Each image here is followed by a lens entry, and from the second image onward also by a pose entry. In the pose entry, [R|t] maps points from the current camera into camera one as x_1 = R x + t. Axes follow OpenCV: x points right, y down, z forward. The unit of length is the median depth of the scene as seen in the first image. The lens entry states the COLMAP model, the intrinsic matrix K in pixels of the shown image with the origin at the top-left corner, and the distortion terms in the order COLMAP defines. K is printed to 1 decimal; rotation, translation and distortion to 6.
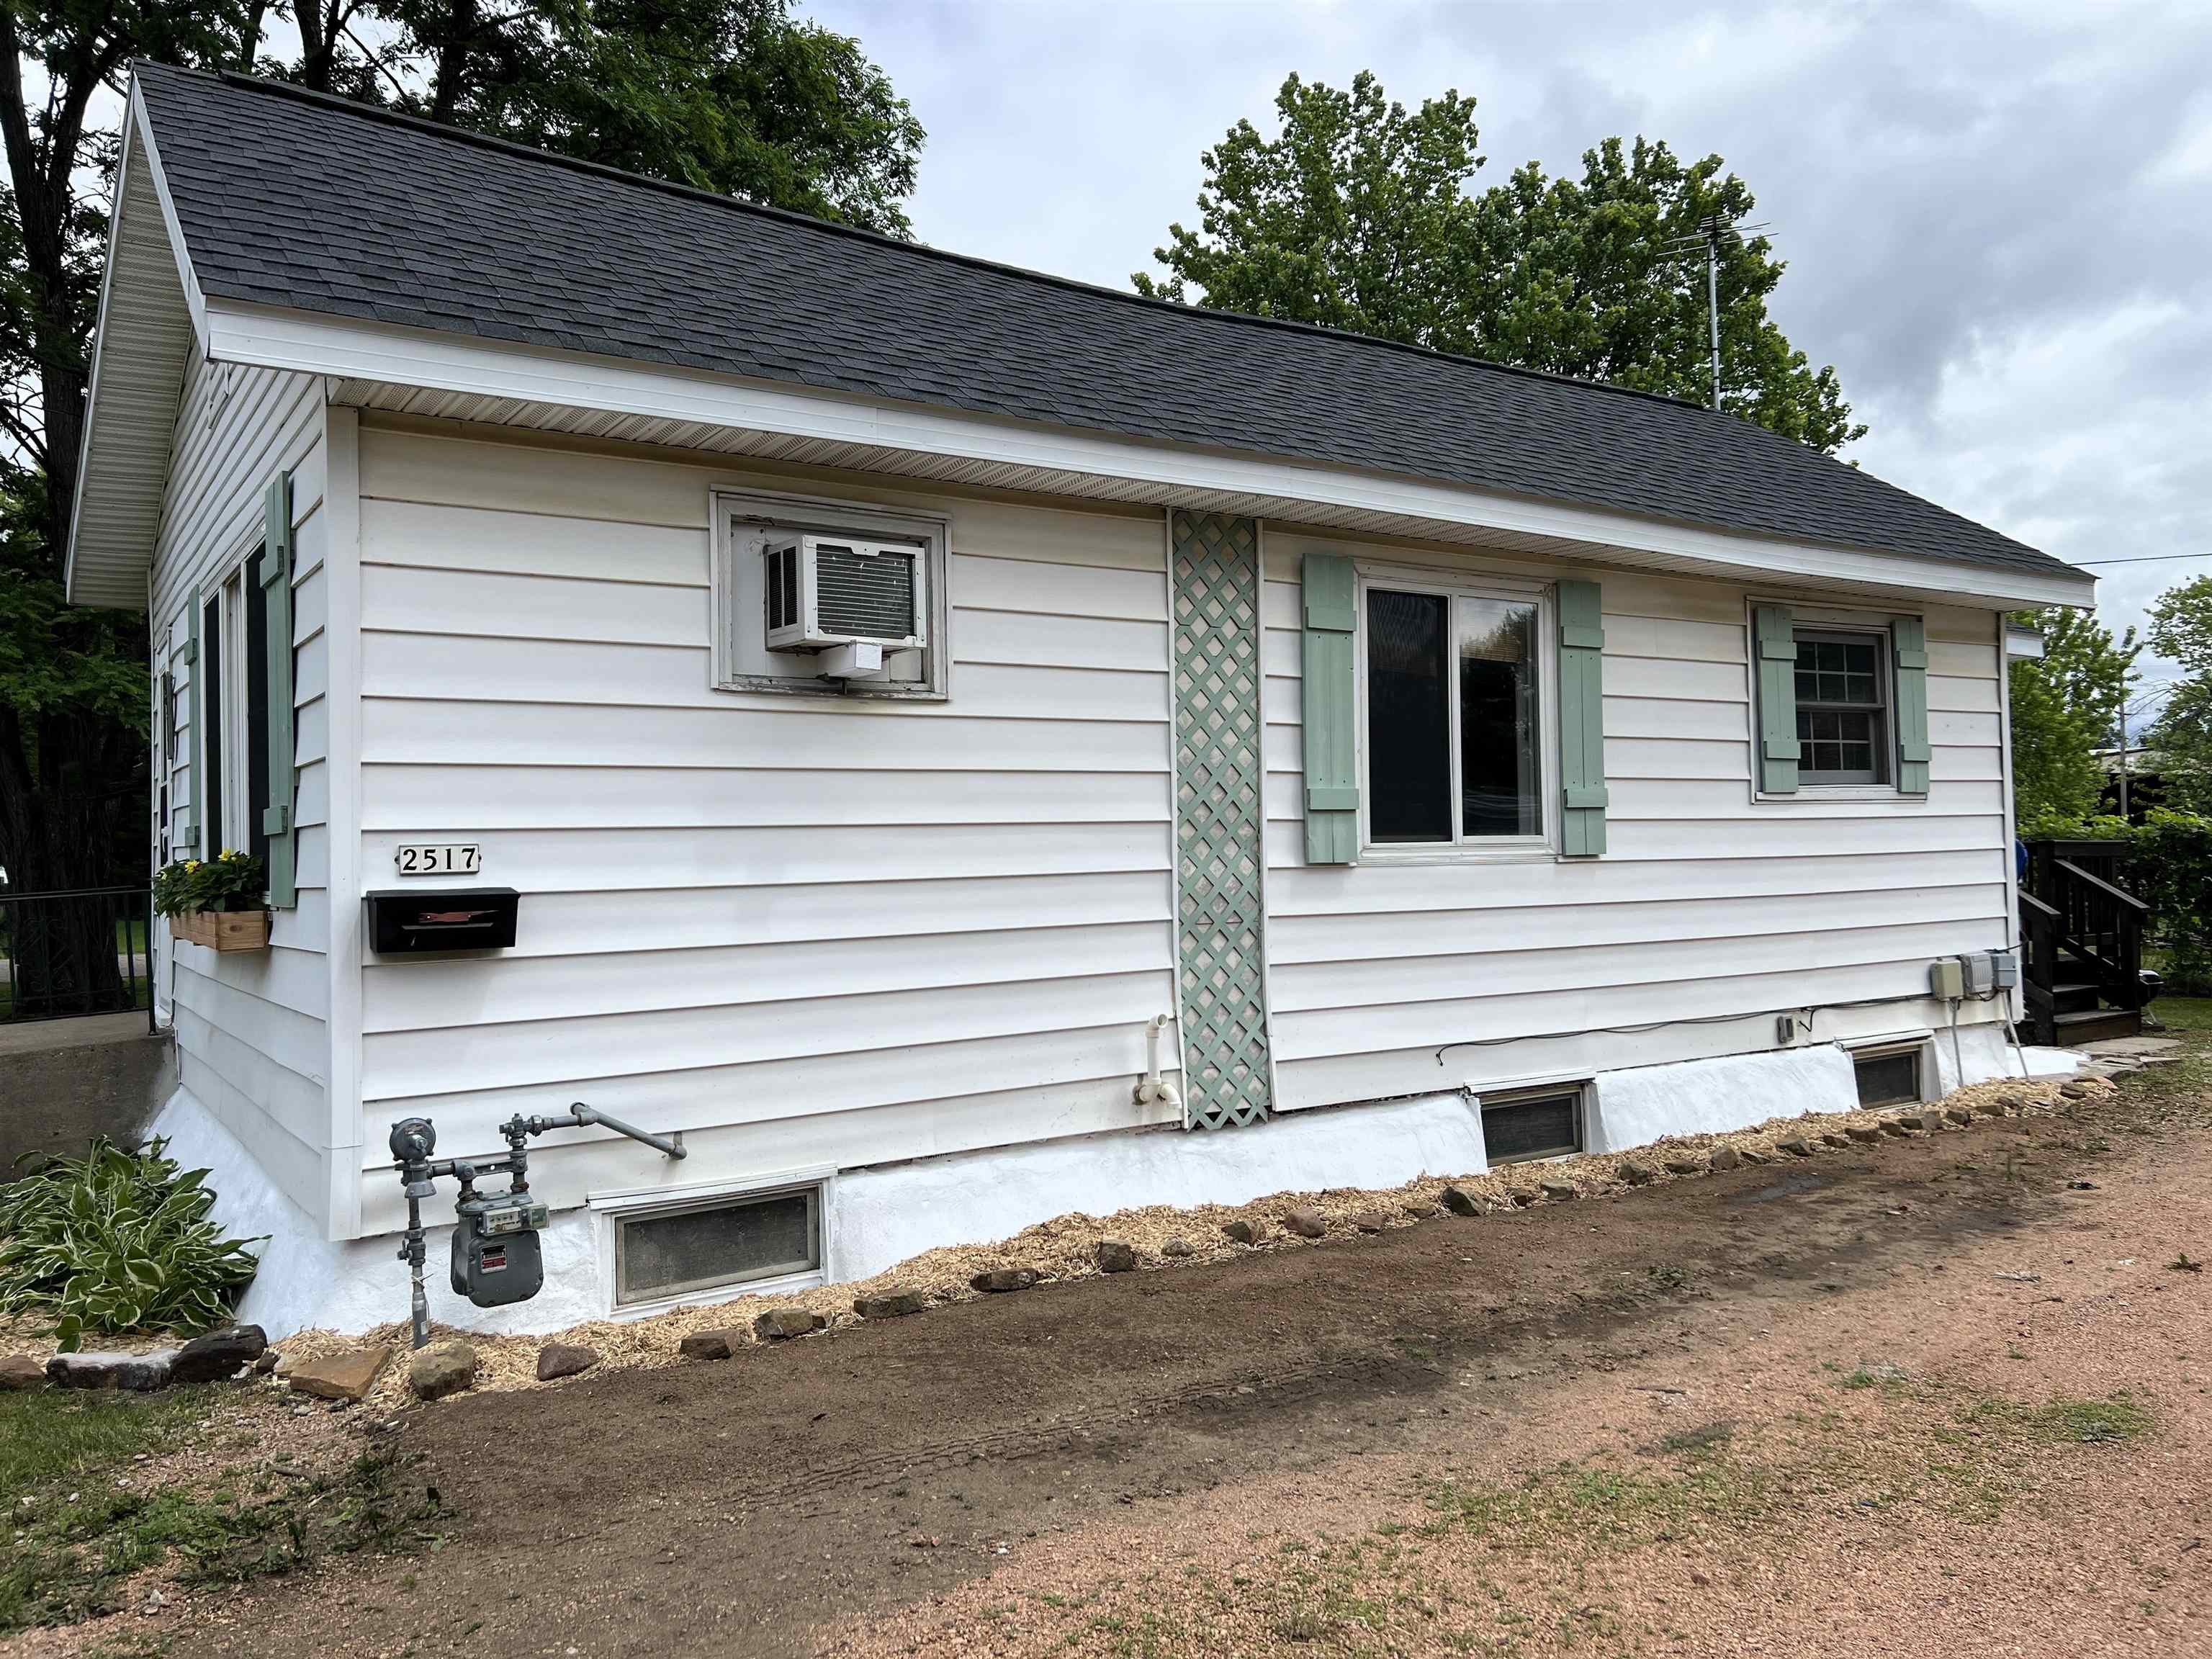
lens RADIAL K [[1659.6, 0, 1094.7], [0, 1659.6, 838.8], [0, 0, 1]] dist [0.092041, -0.132479]
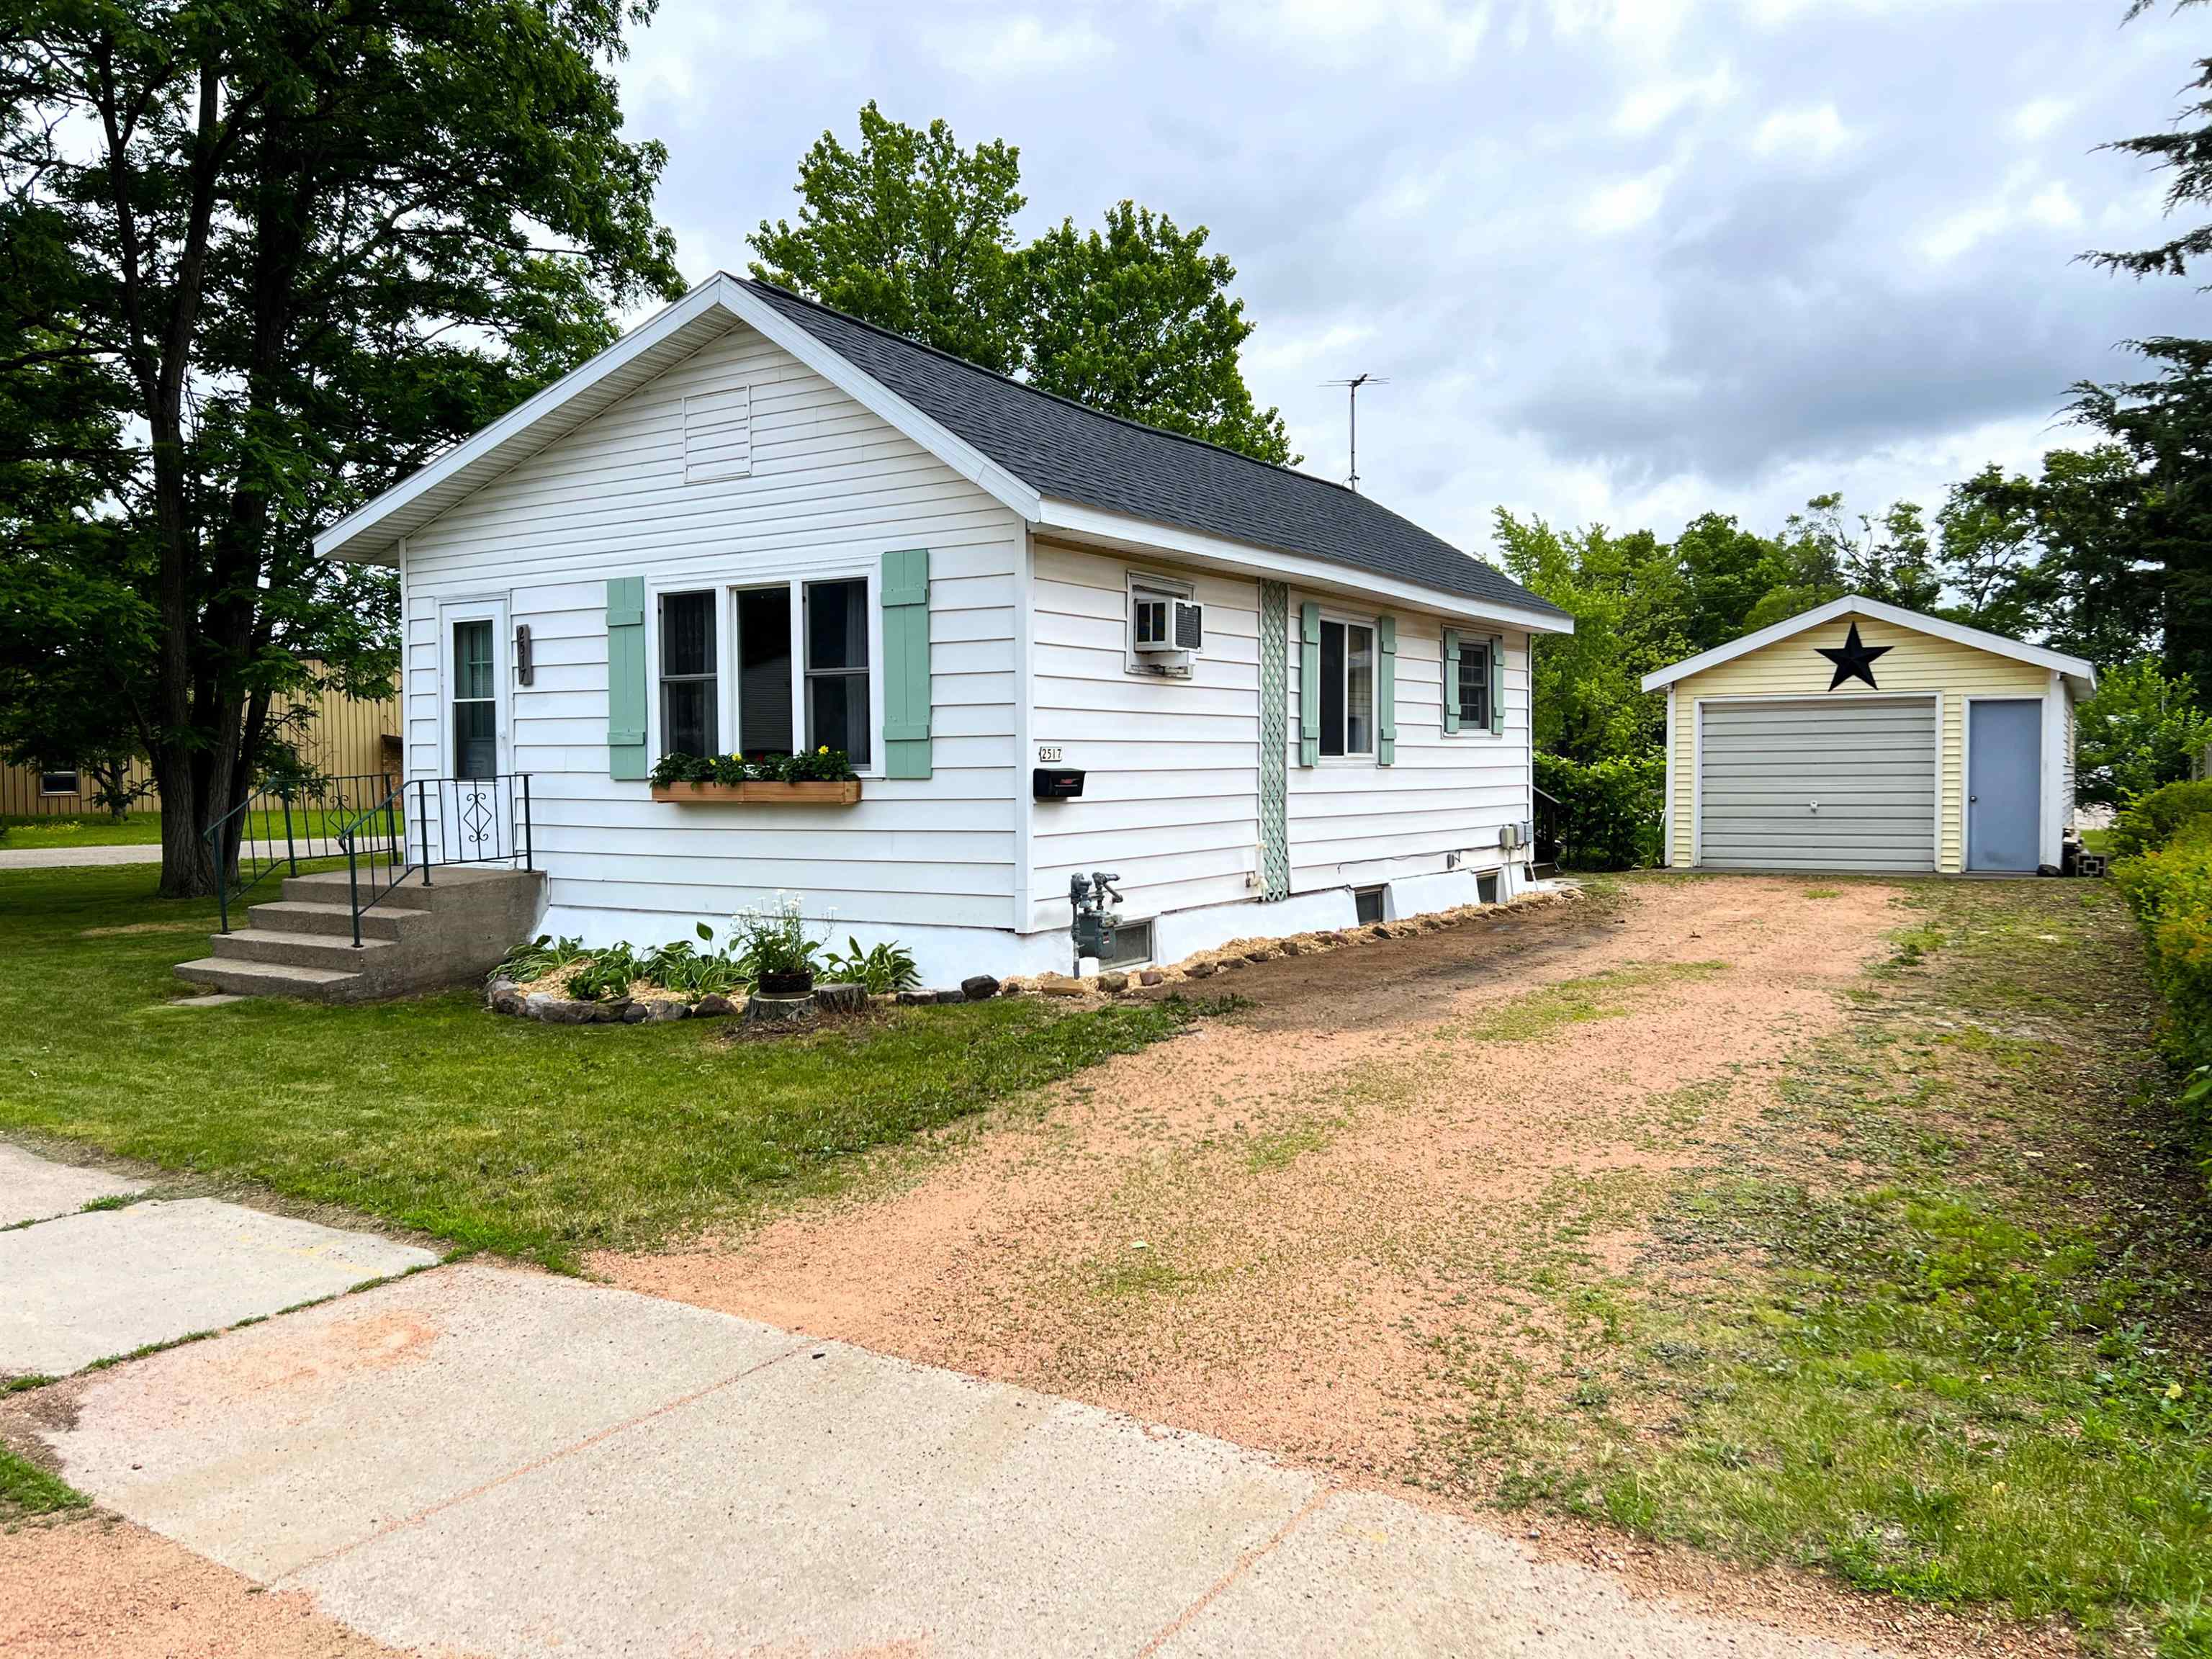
lens RADIAL K [[1653.6, 0, 1100.5], [0, 1653.6, 840.3], [0, 0, 1]] dist [0.094508, -0.112760]
pose [[0.920136, -0.003832, 0.391580, -0.844287], [-0.014274, 0.998959, 0.043316, 0.021939], [-0.391338, -0.045446, 0.919124, -0.674560]]
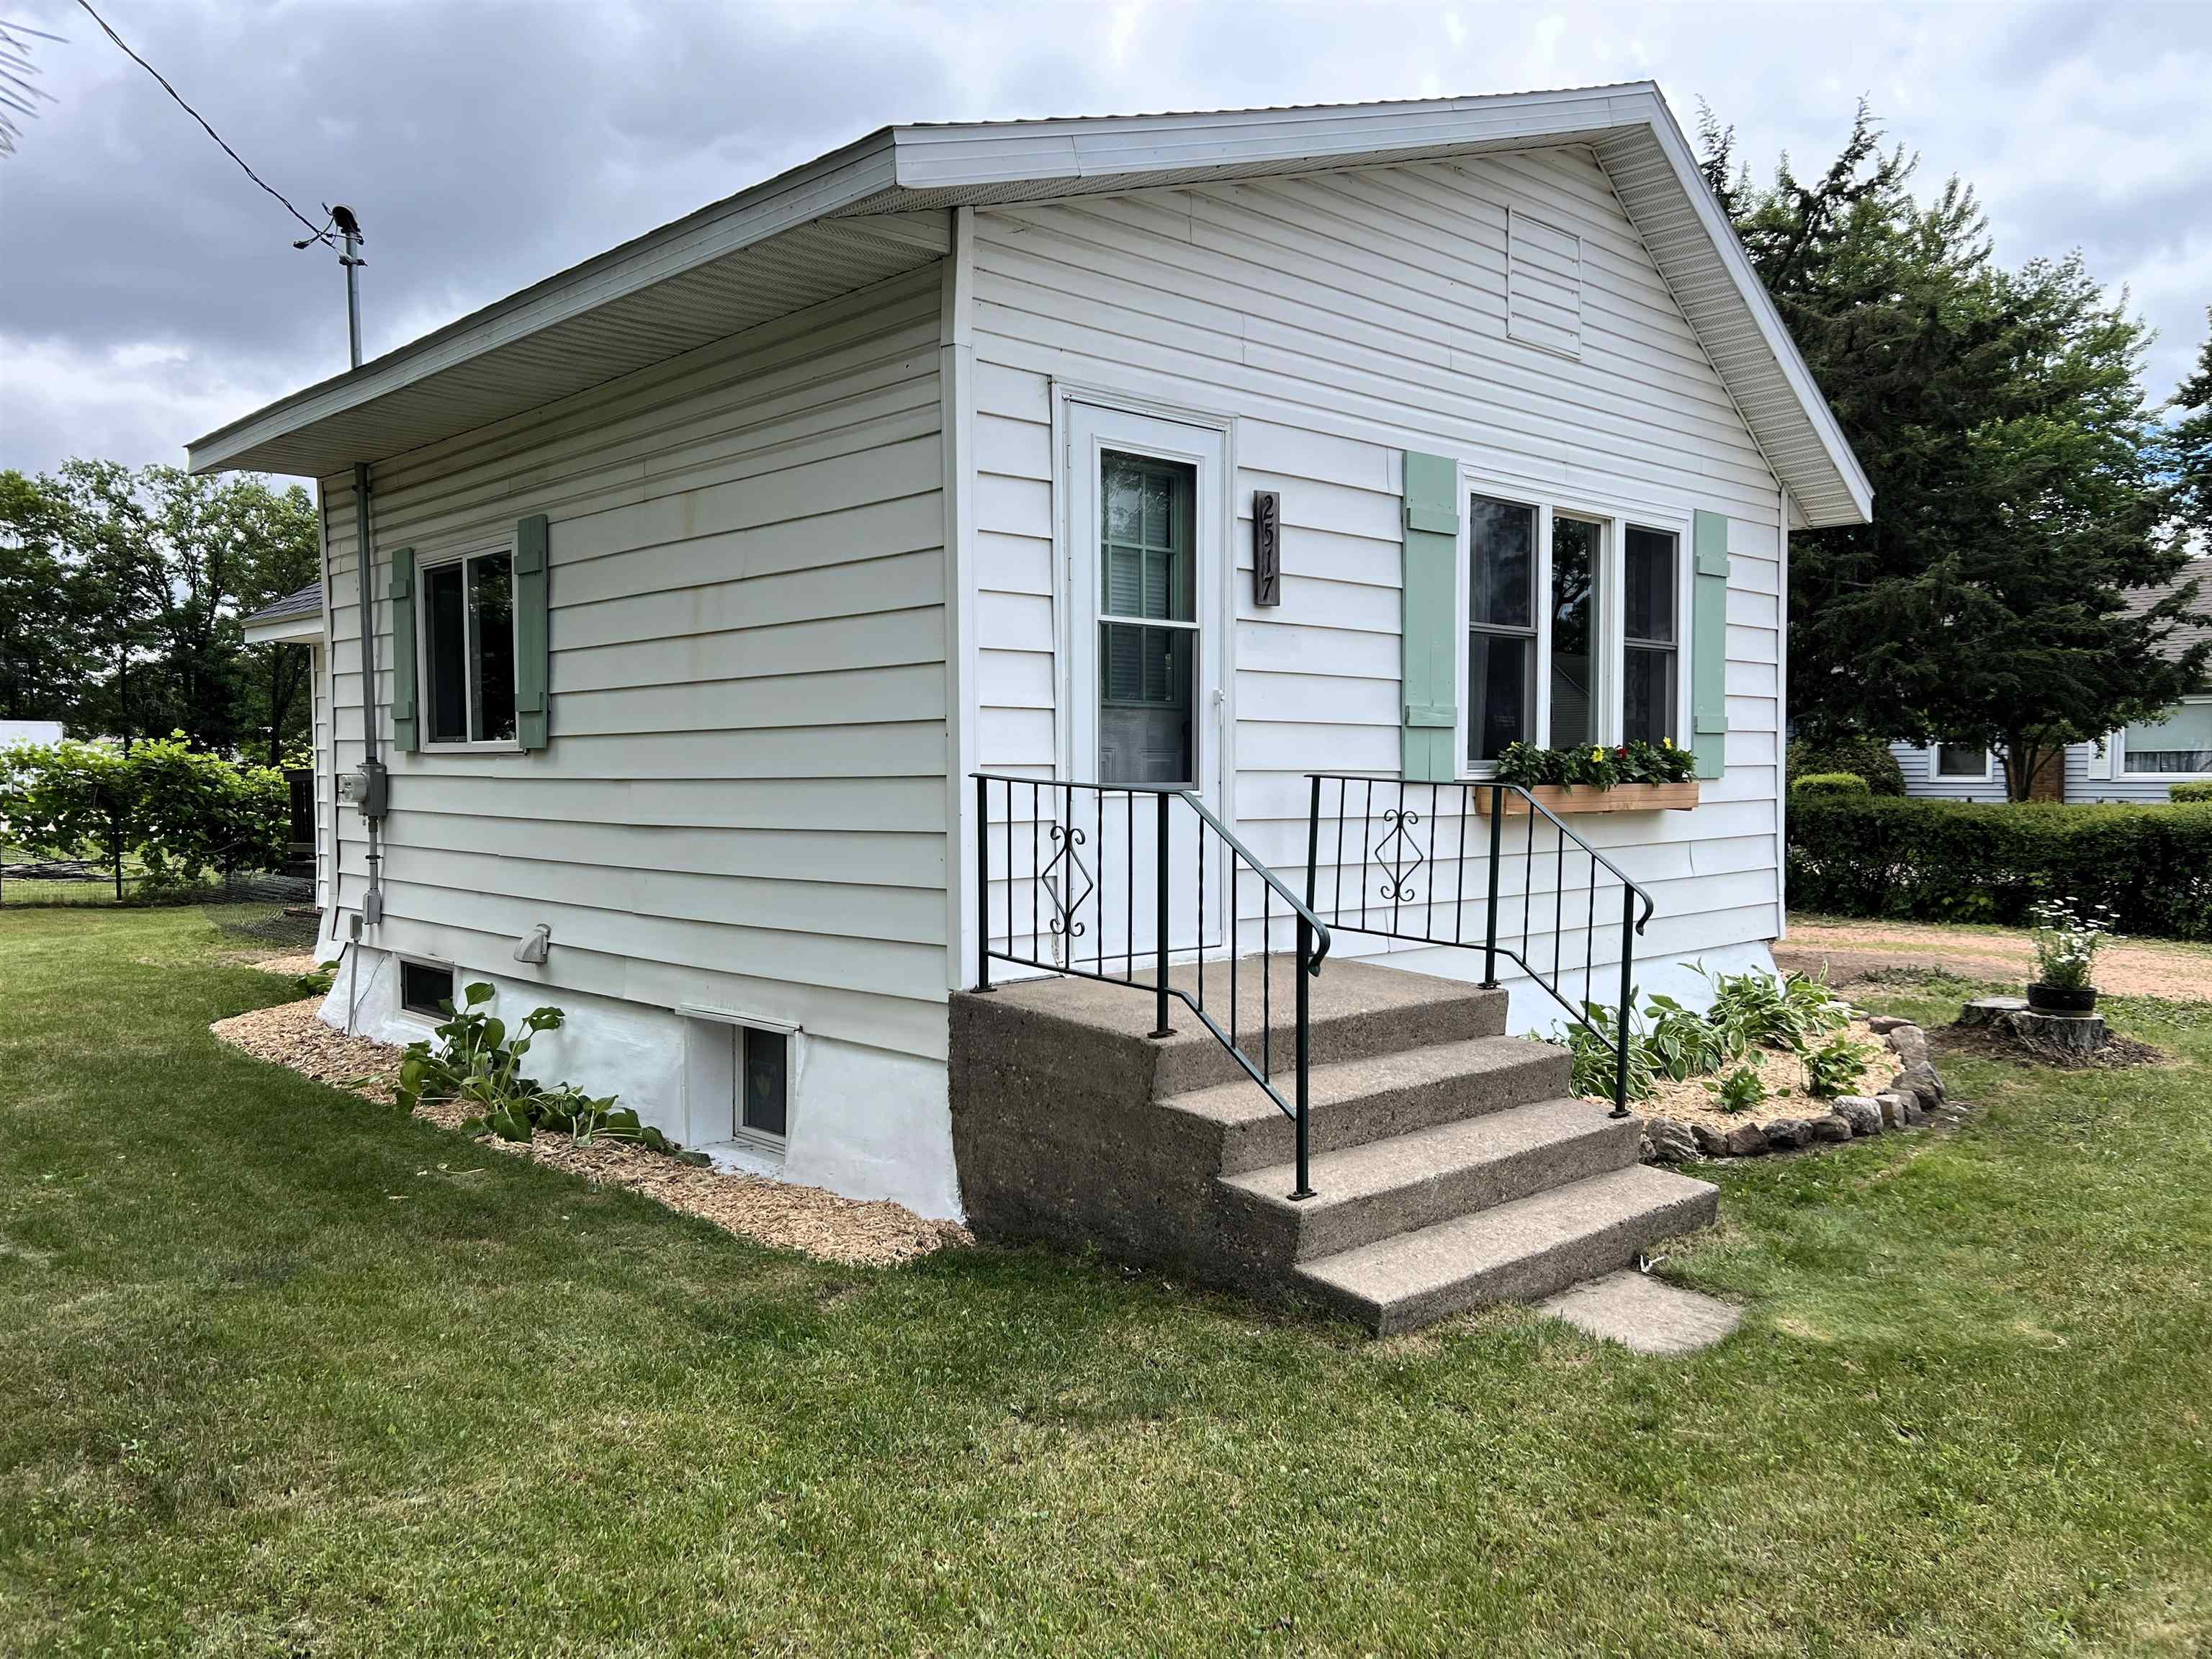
lens RADIAL K [[1659.6, 0, 1094.7], [0, 1659.6, 838.8], [0, 0, 1]] dist [0.092041, -0.132479]
pose [[-0.159651, -0.022256, 0.986923, -1.655156], [-0.004764, 0.999752, 0.021774, 0.054902], [-0.987162, -0.001226, -0.159717, 1.533139]]
